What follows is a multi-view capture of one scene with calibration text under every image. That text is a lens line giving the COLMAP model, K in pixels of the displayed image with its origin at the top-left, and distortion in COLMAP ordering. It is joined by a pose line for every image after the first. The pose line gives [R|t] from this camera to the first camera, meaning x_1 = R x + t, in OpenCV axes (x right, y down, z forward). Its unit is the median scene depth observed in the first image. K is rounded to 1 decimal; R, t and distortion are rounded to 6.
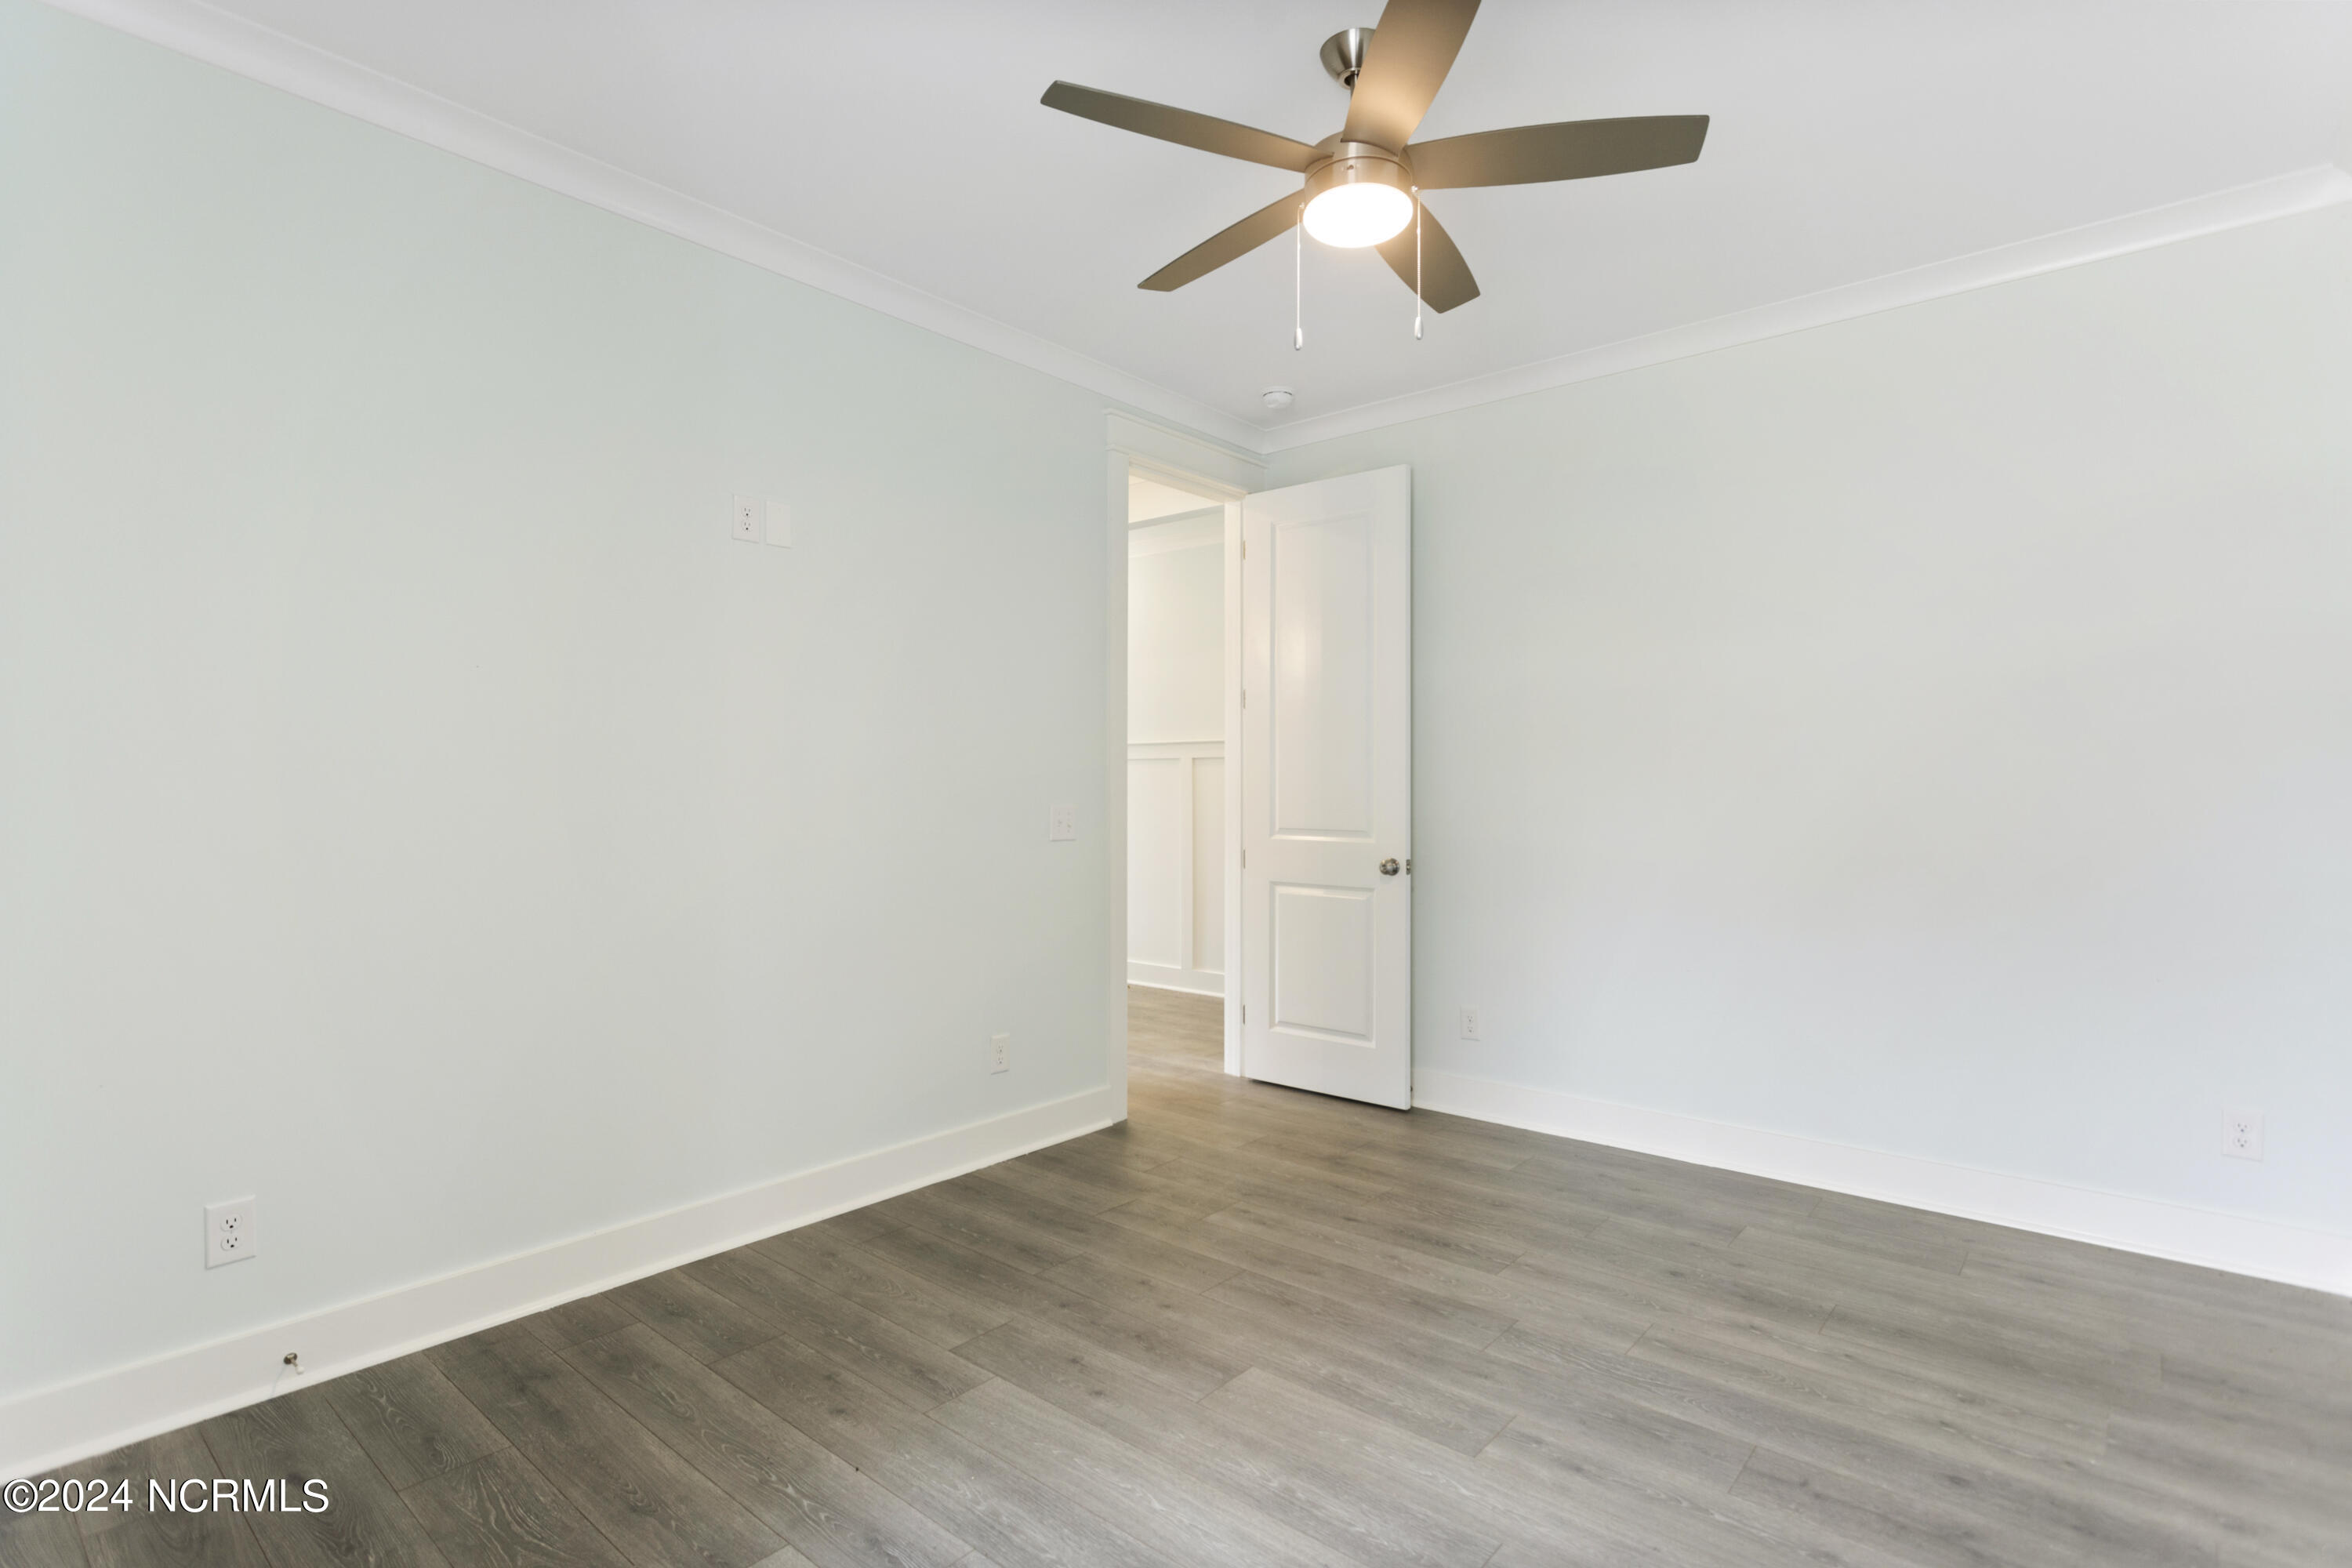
lens RADIAL K [[1177.8, 0, 1166.3], [0, 1177.8, 790.4], [0, 0, 1]] dist [-0.010572, 0.004977]
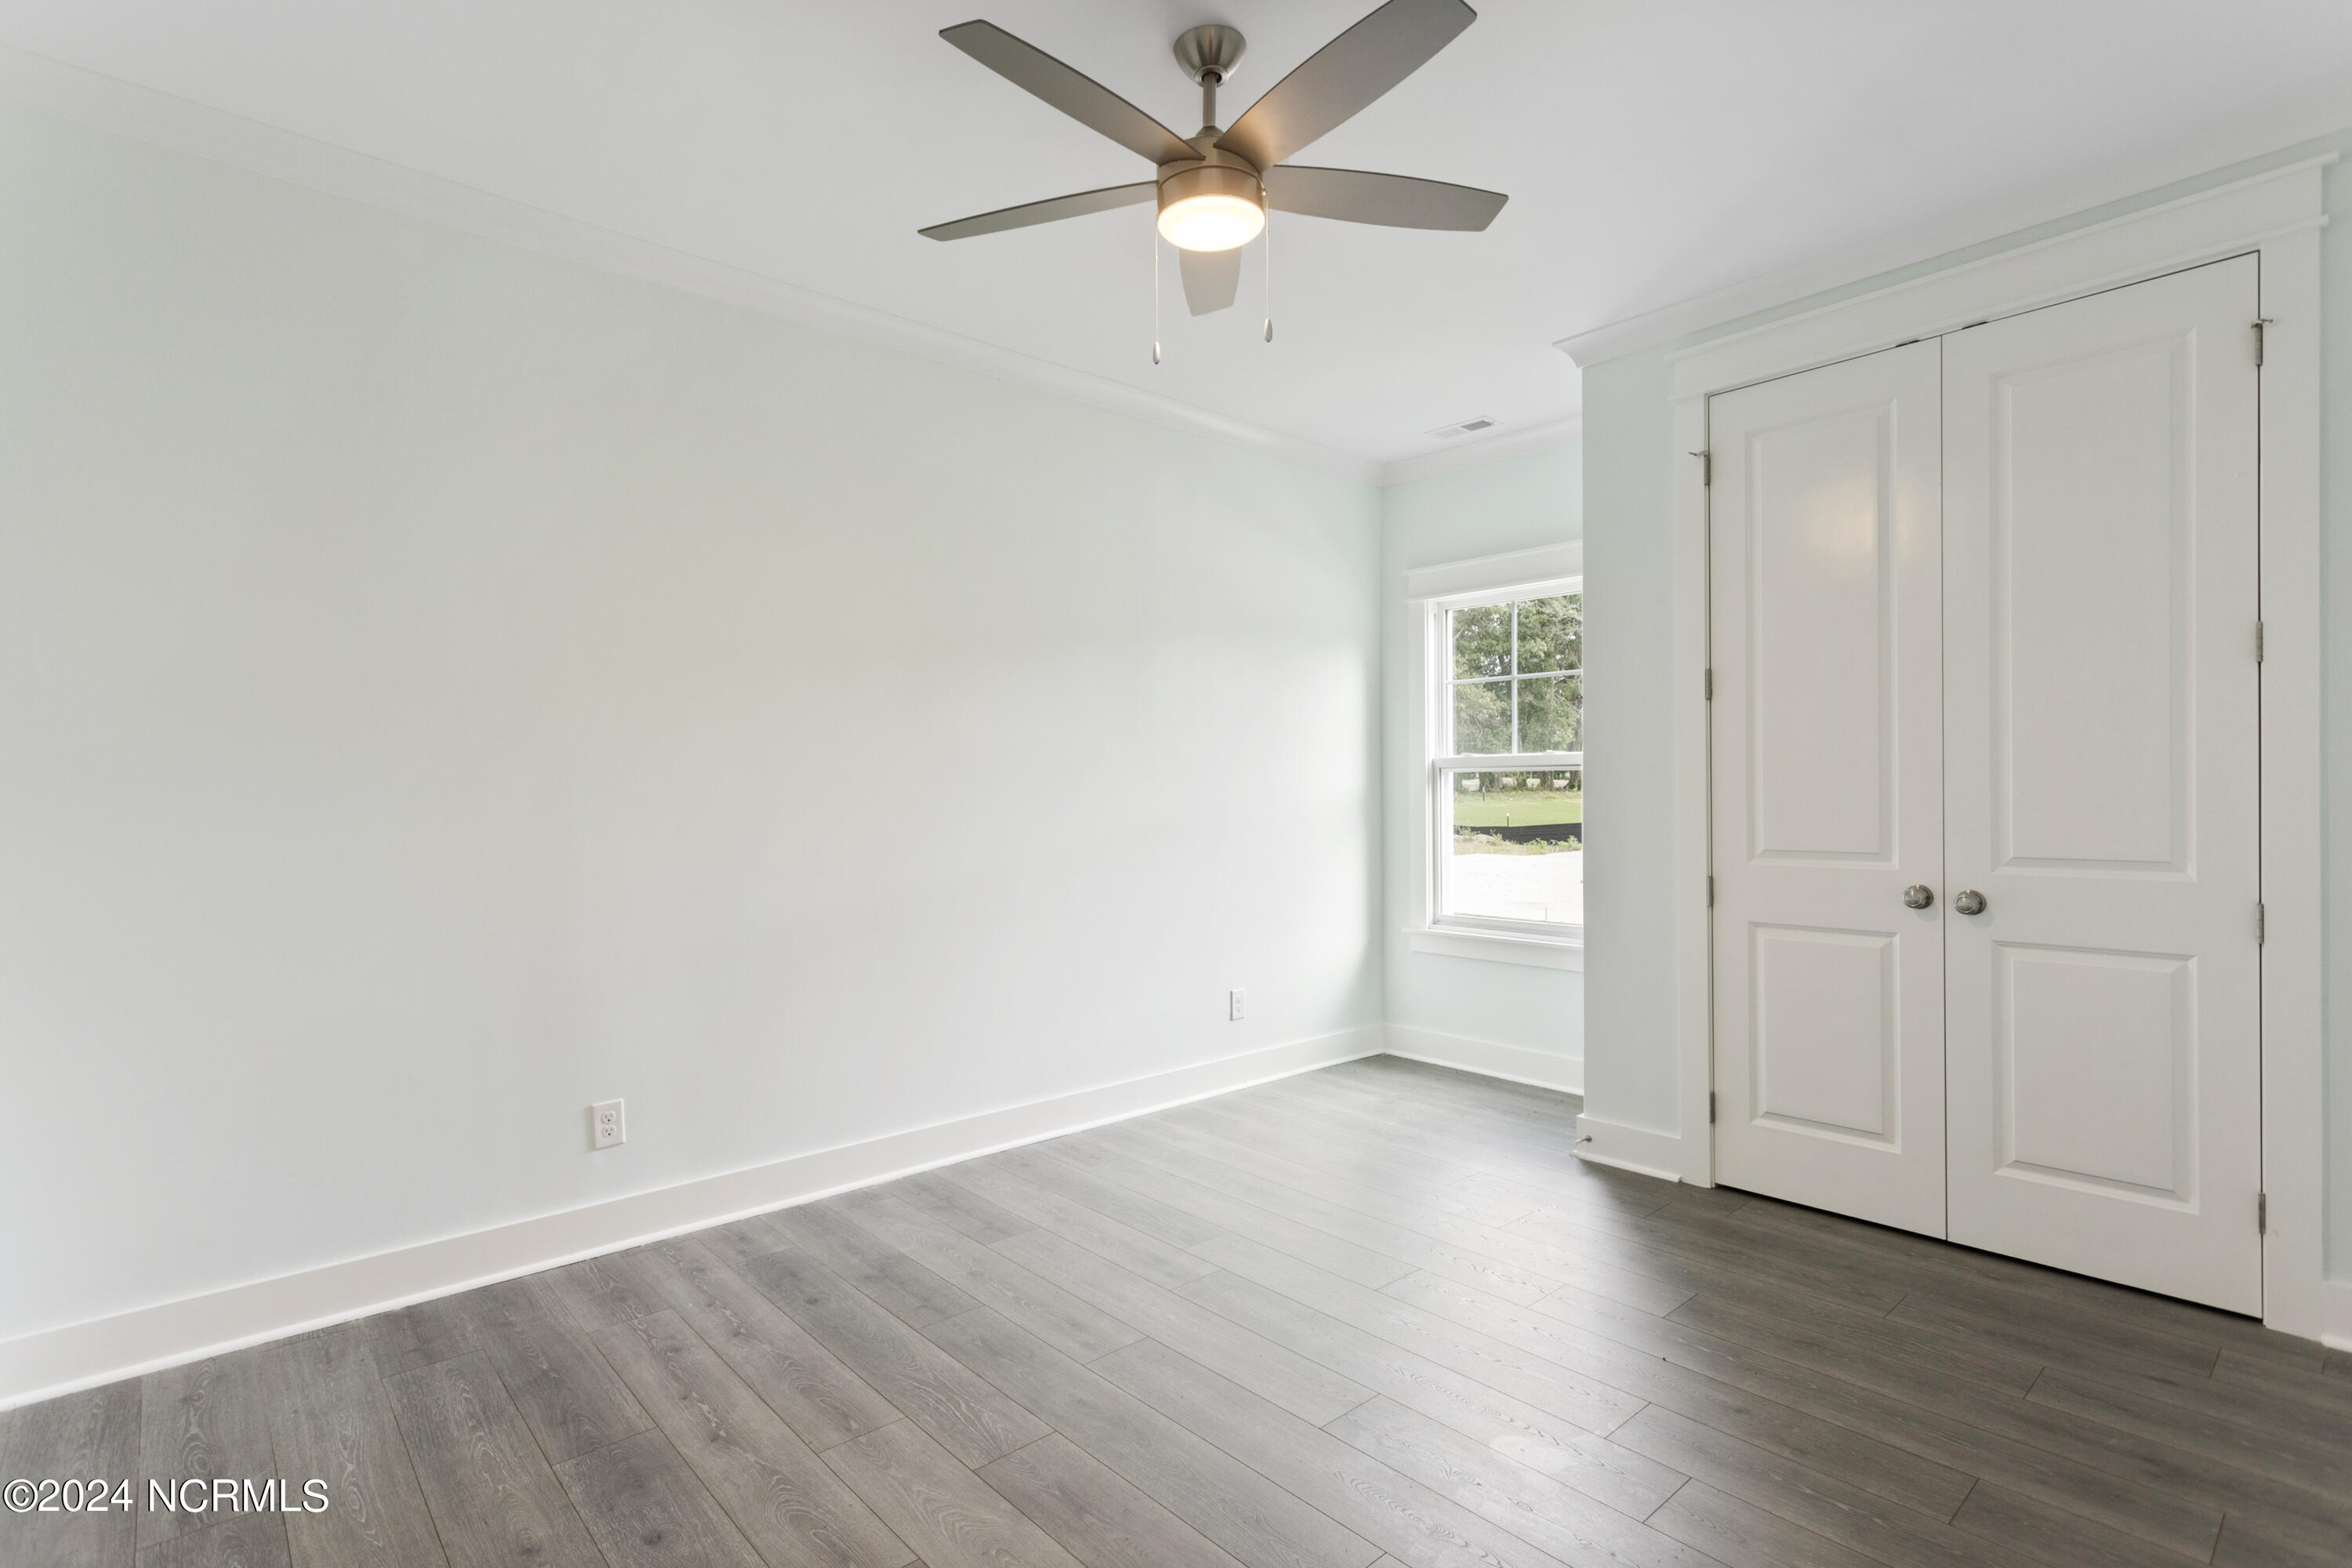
lens RADIAL K [[1113.6, 0, 1168.5], [0, 1113.6, 804.3], [0, 0, 1]] dist [0.004504, 0.002636]
pose [[-0.991296, 0.005373, 0.131541, 0.072238], [0.008316, 0.999727, 0.021832, -0.014008], [-0.131388, 0.022736, -0.991070, 1.830468]]
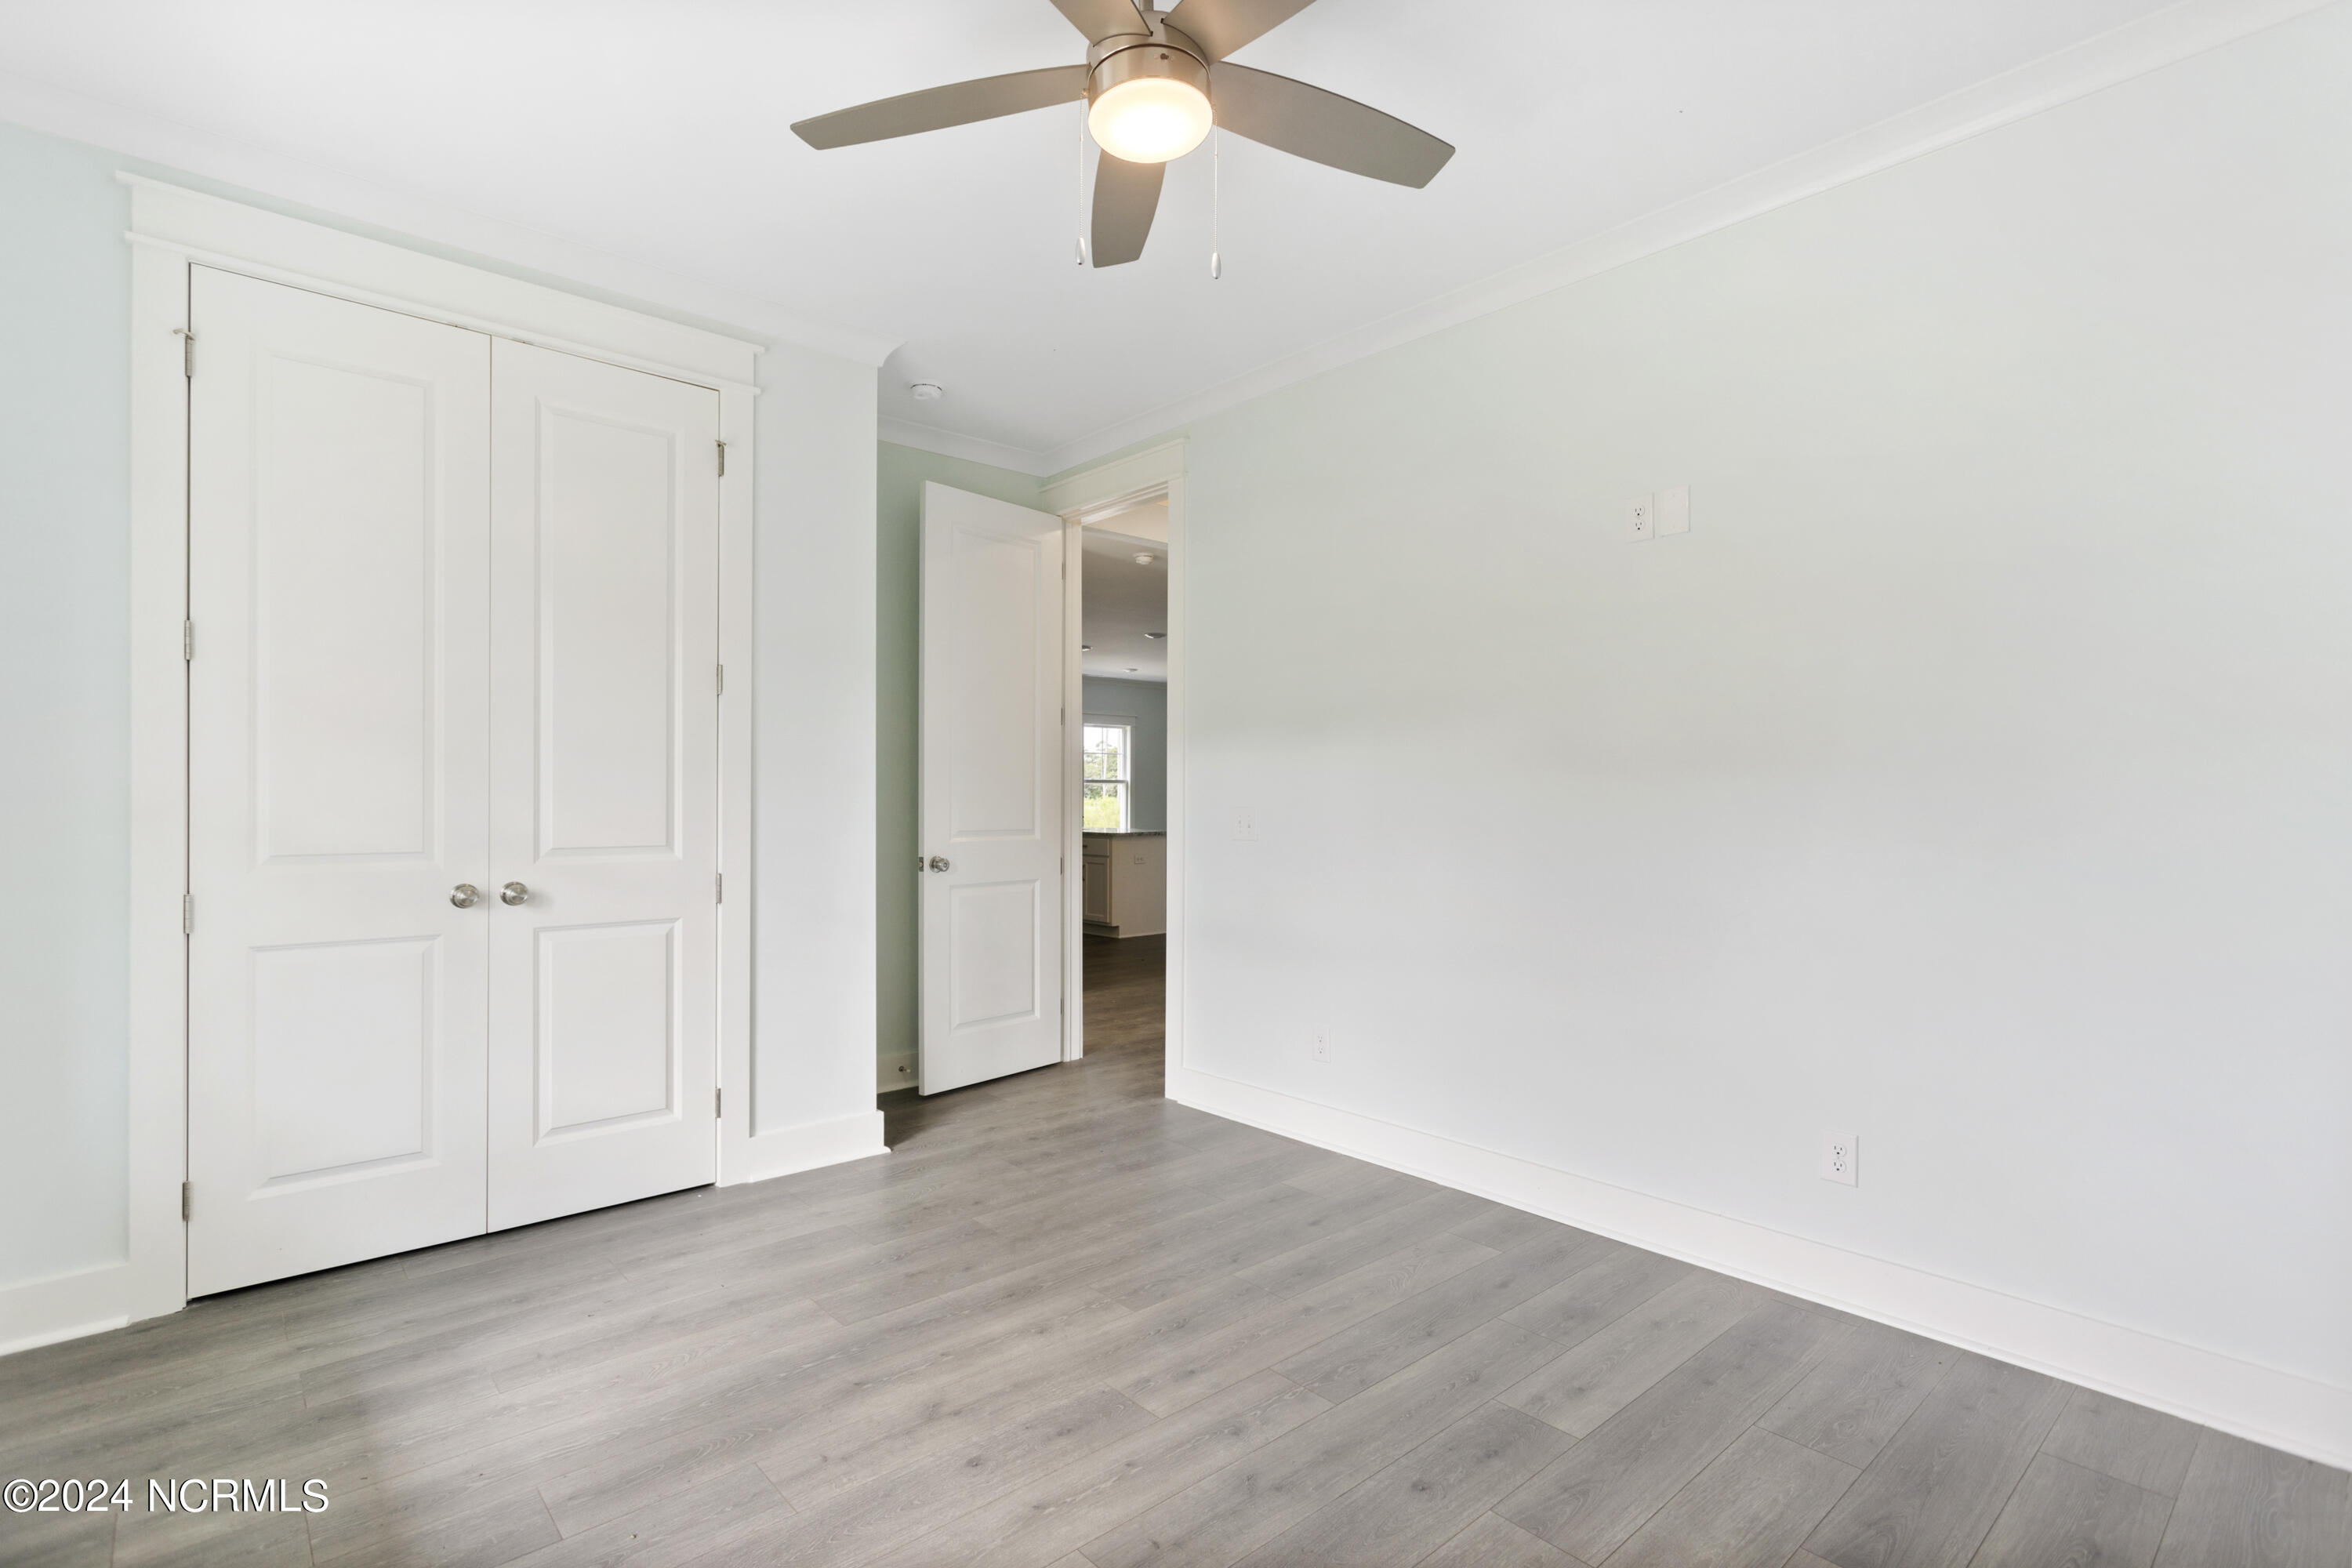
lens RADIAL K [[1113.6, 0, 1172.4], [0, 1113.6, 797.8], [0, 0, 1]] dist [0.004504, 0.002636]
pose [[-0.141811, 0.001011, -0.989893, 0.491090], [-0.019577, 0.999801, 0.003826, -0.002629], [0.989700, 0.019921, -0.141763, 1.441375]]
